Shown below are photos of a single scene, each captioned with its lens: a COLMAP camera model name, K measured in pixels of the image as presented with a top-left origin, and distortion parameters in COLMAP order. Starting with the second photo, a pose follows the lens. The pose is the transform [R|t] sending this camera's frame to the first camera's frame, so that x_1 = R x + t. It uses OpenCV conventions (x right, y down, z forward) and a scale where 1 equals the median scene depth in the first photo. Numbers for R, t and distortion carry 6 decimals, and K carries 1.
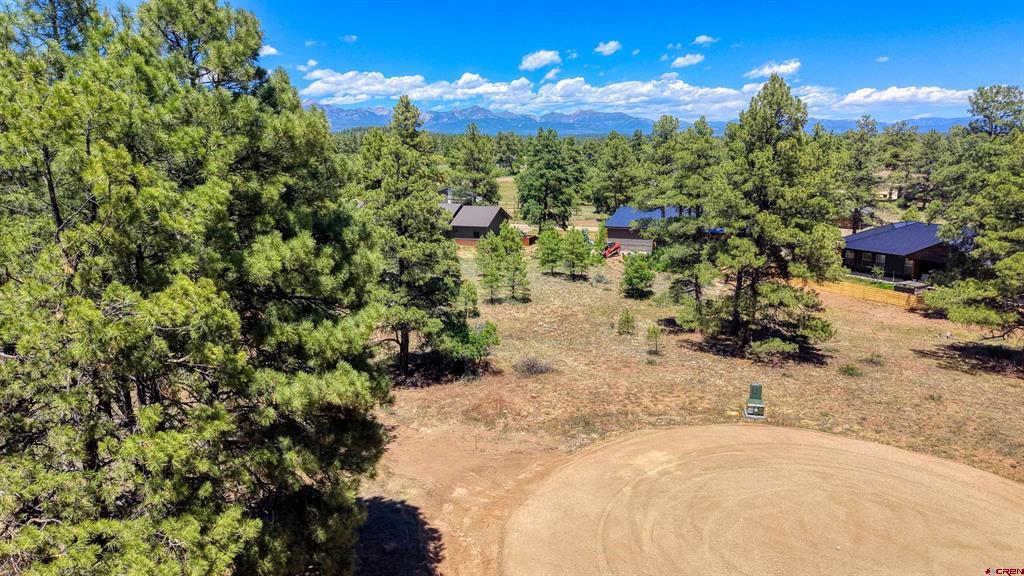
lens RADIAL K [[706.5, 0, 509.2], [0, 706.5, 273.9], [0, 0, 1]] dist [0.029826, -0.042634]
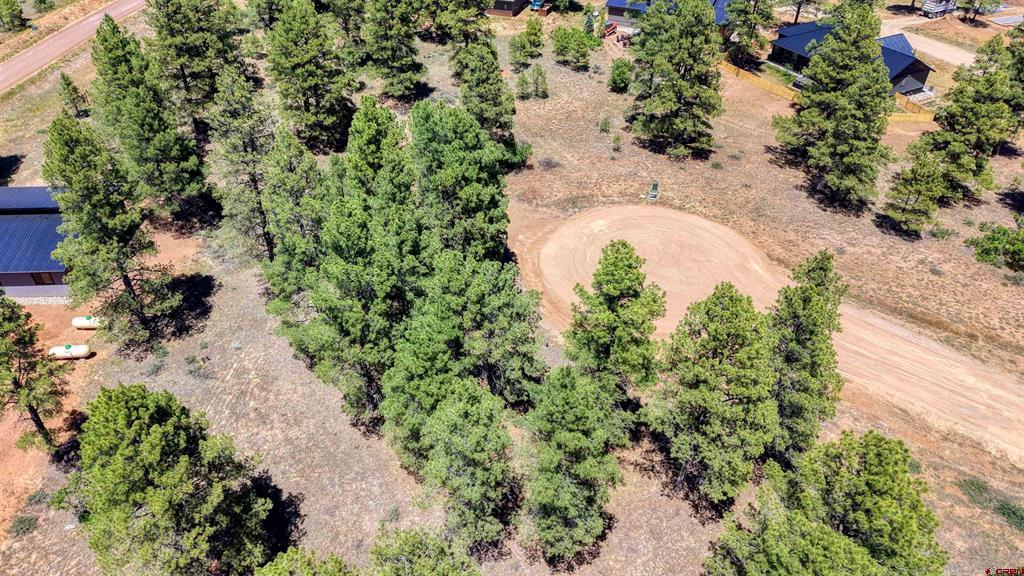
lens RADIAL K [[683.7, 0, 512.0], [0, 683.7, 288.0], [0, 0, 1]] dist [0.004501, -0.002907]
pose [[0.999898, 0.012880, -0.006235, -0.060699], [-0.008779, 0.896196, 0.443571, -0.455511], [0.011301, -0.443471, 0.896217, -0.949917]]
